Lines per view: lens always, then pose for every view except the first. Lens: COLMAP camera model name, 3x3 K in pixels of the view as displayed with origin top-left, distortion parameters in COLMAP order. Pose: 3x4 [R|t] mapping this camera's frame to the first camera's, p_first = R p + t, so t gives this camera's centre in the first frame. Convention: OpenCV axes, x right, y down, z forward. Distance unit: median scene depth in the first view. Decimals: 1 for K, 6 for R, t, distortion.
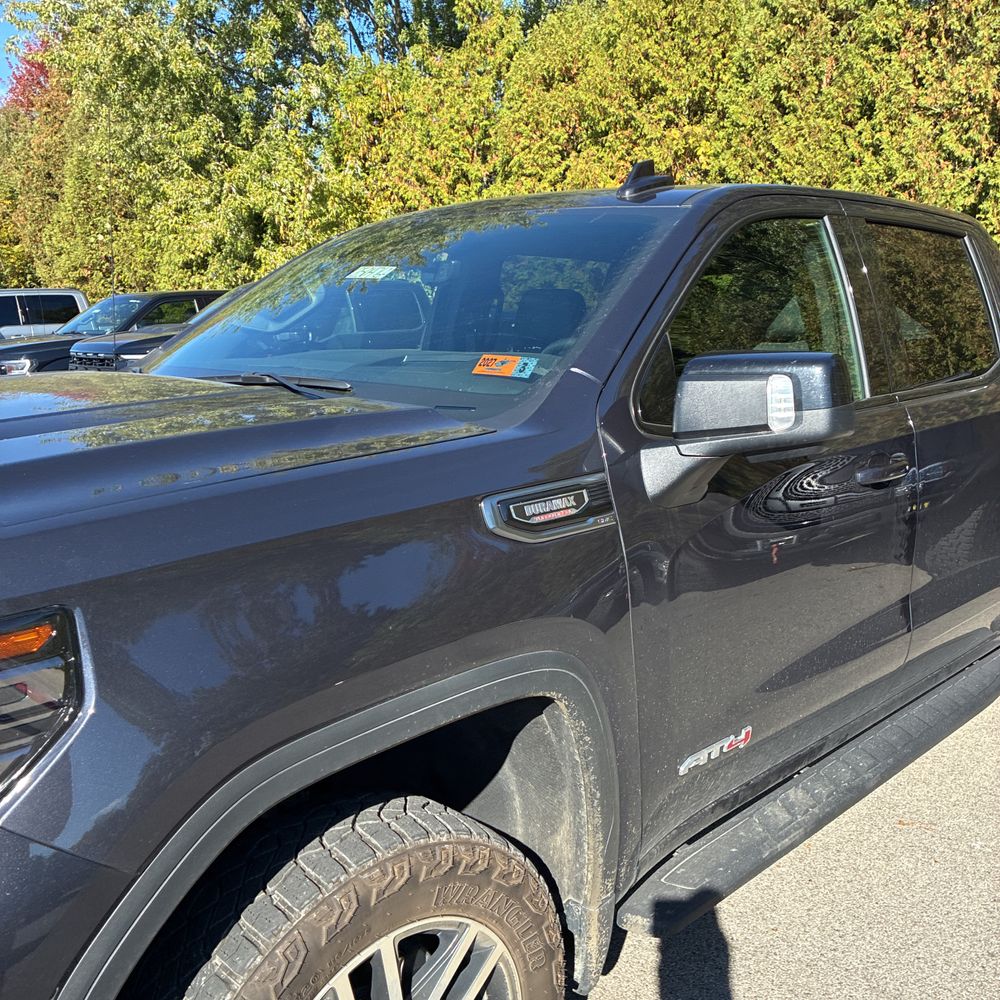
lens RADIAL K [[998.0, 0, 500.0], [0, 998.0, 500.0], [0, 0, 1]] dist [0.029037, -0.029808]
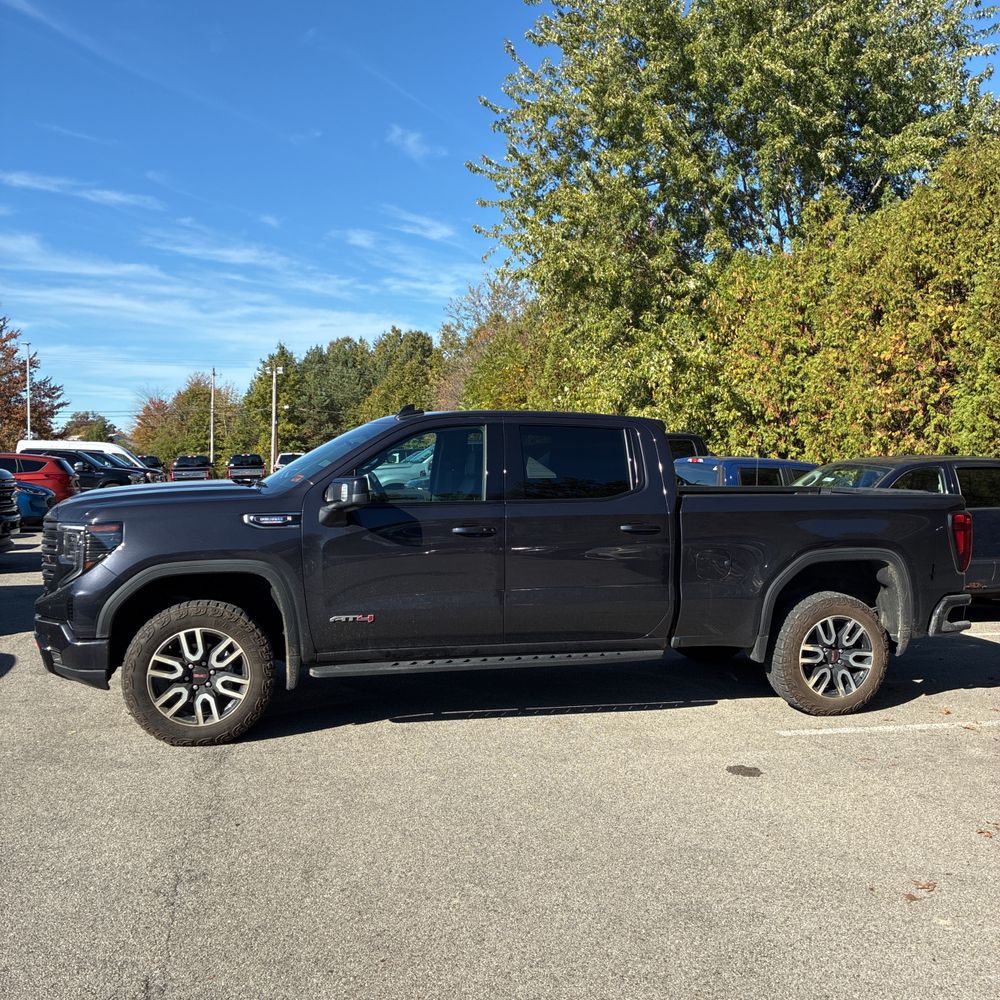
lens RADIAL K [[986.8, 0, 505.1], [0, 986.8, 496.1], [0, 0, 1]] dist [0.024861, 0.026967]
pose [[0.869153, 0.035097, -0.493296, 0.328633], [-0.105463, 0.987687, -0.115546, 0.031885], [0.483167, 0.152452, 0.862153, -0.206622]]
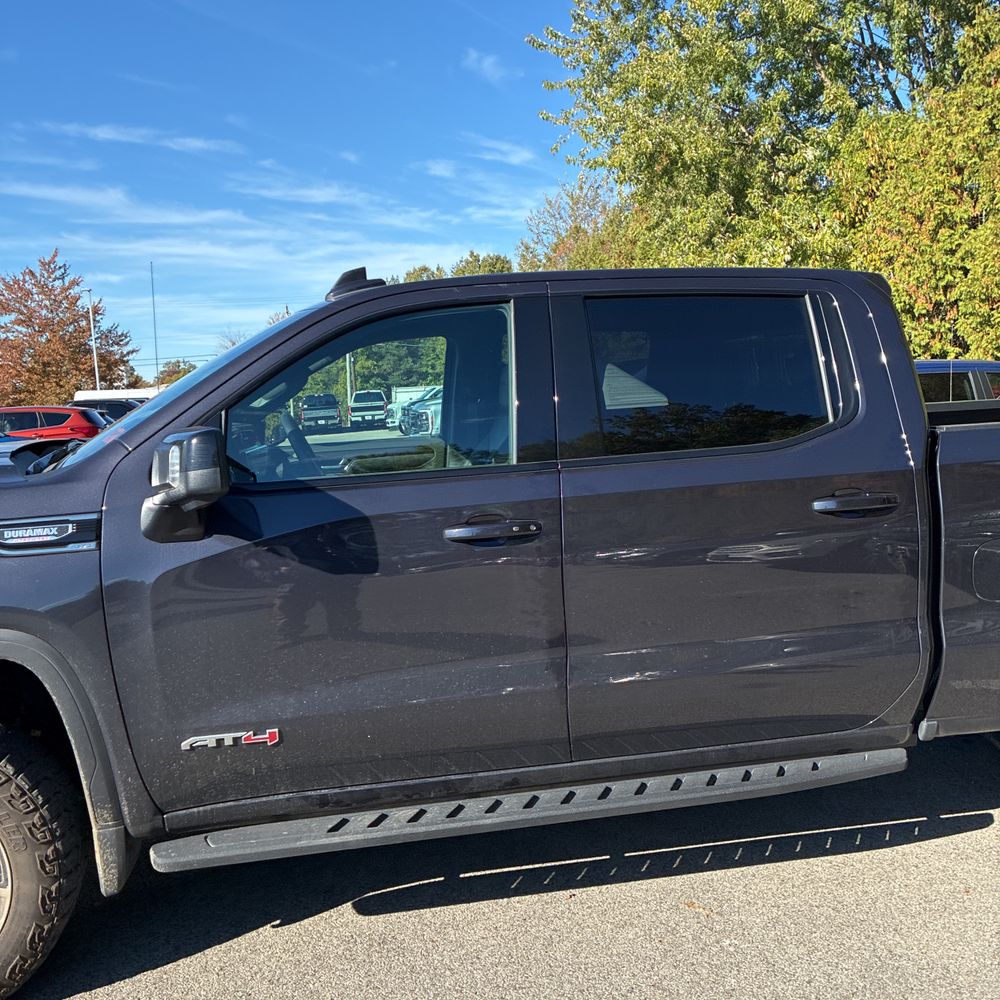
lens RADIAL K [[973.0, 0, 523.7], [0, 973.0, 508.1], [0, 0, 1]] dist [0.141145, -0.307191]
pose [[0.830414, 0.038846, -0.555792, 0.205499], [-0.063120, 0.997703, -0.024575, -0.005705], [0.553561, 0.055489, 0.830958, 0.025944]]
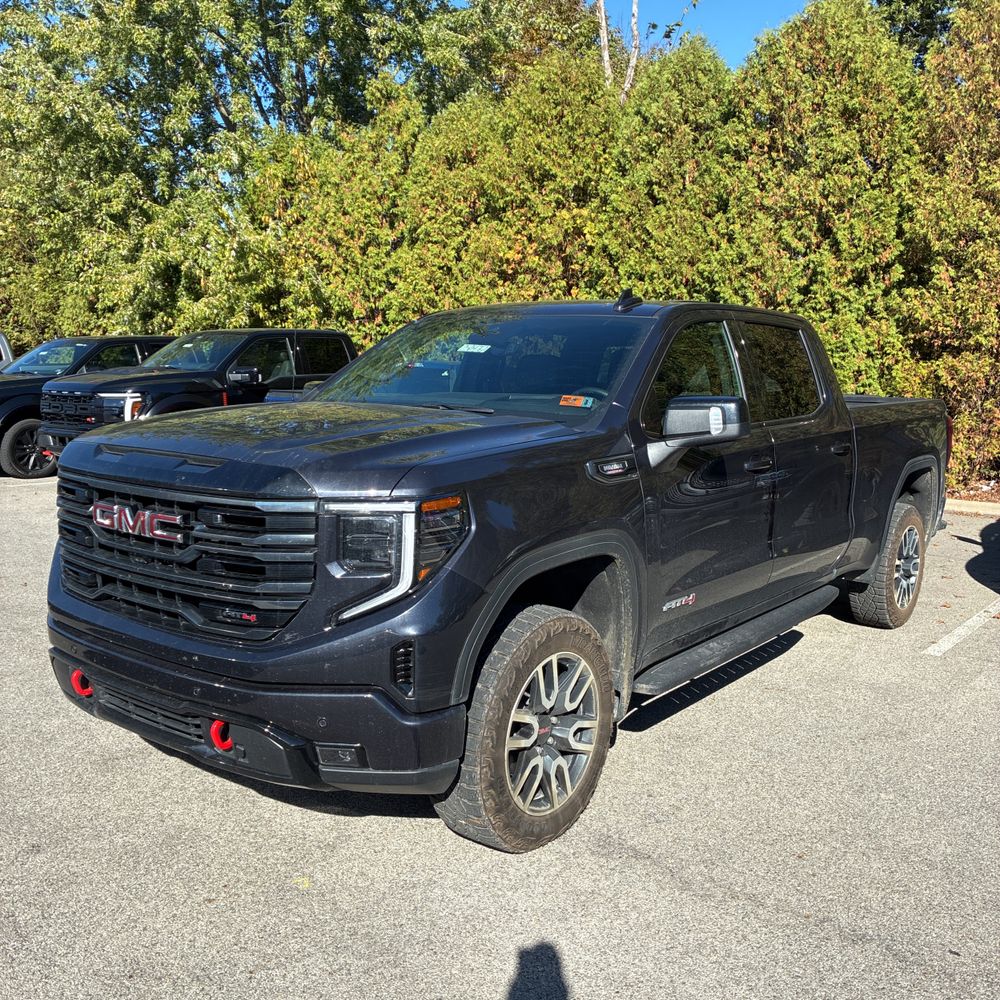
lens RADIAL K [[1002.3, 0, 483.3], [0, 1002.3, 502.4], [0, 0, 1]] dist [0.000425, 0.007723]
pose [[0.992367, 0.003620, 0.123270, -0.067412], [0.001685, 0.999078, -0.042901, 0.023868], [-0.123312, 0.042781, 0.991445, -0.148407]]
